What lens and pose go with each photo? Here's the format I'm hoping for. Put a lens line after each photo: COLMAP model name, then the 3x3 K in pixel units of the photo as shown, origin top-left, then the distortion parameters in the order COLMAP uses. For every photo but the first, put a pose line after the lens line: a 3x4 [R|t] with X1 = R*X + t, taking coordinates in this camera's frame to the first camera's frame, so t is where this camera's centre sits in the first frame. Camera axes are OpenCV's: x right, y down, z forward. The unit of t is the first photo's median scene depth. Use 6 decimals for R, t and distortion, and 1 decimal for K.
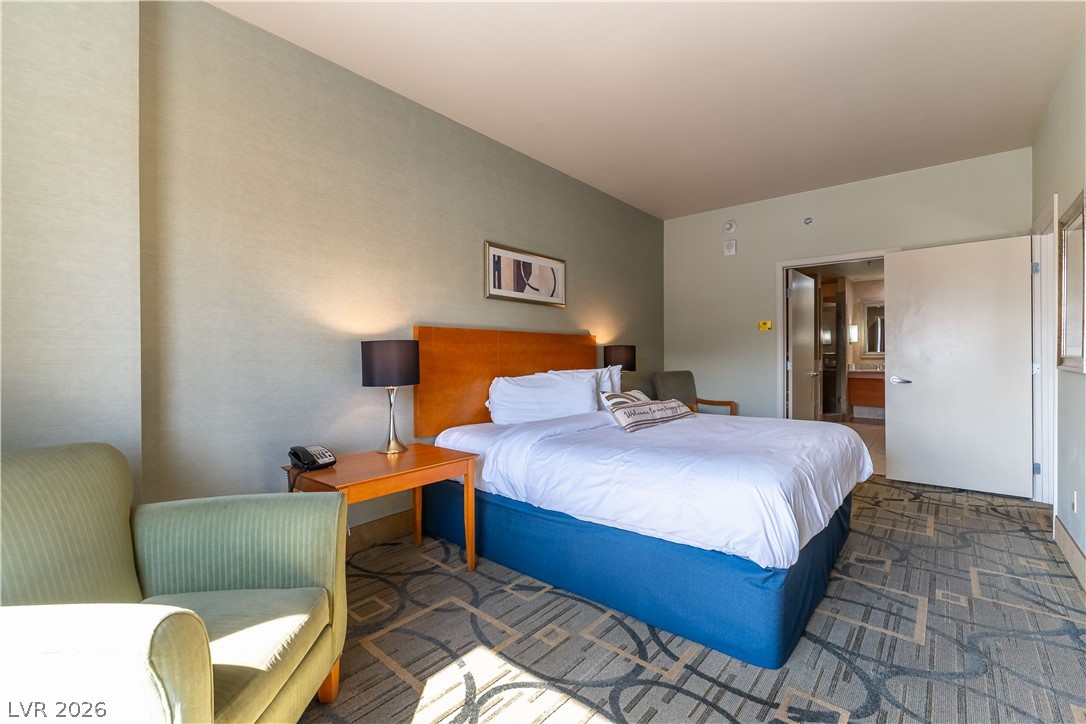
lens RADIAL K [[485.4, 0, 544.5], [0, 485.4, 360.1], [0, 0, 1]] dist [0.000050, 0.000901]
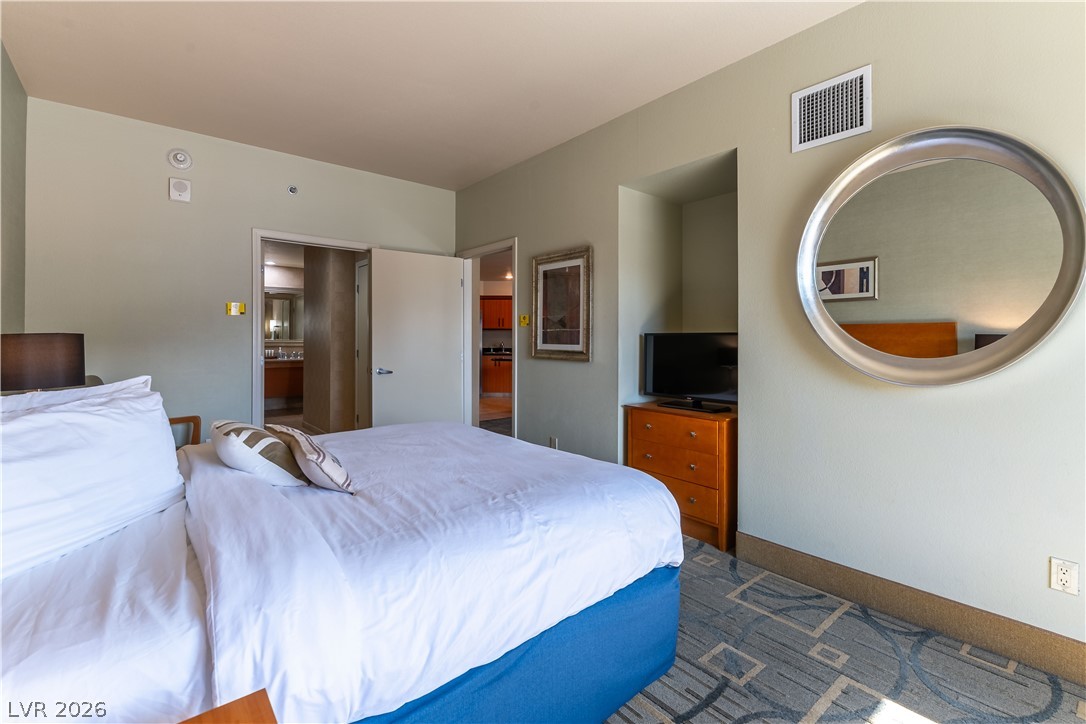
lens RADIAL K [[485.4, 0, 544.3], [0, 485.4, 356.7], [0, 0, 1]] dist [0.000050, 0.000901]
pose [[0.172243, -0.031456, 0.984552, -0.478028], [0.005886, 0.999505, 0.030904, -0.038114], [-0.985037, 0.000472, 0.172343, 0.895164]]
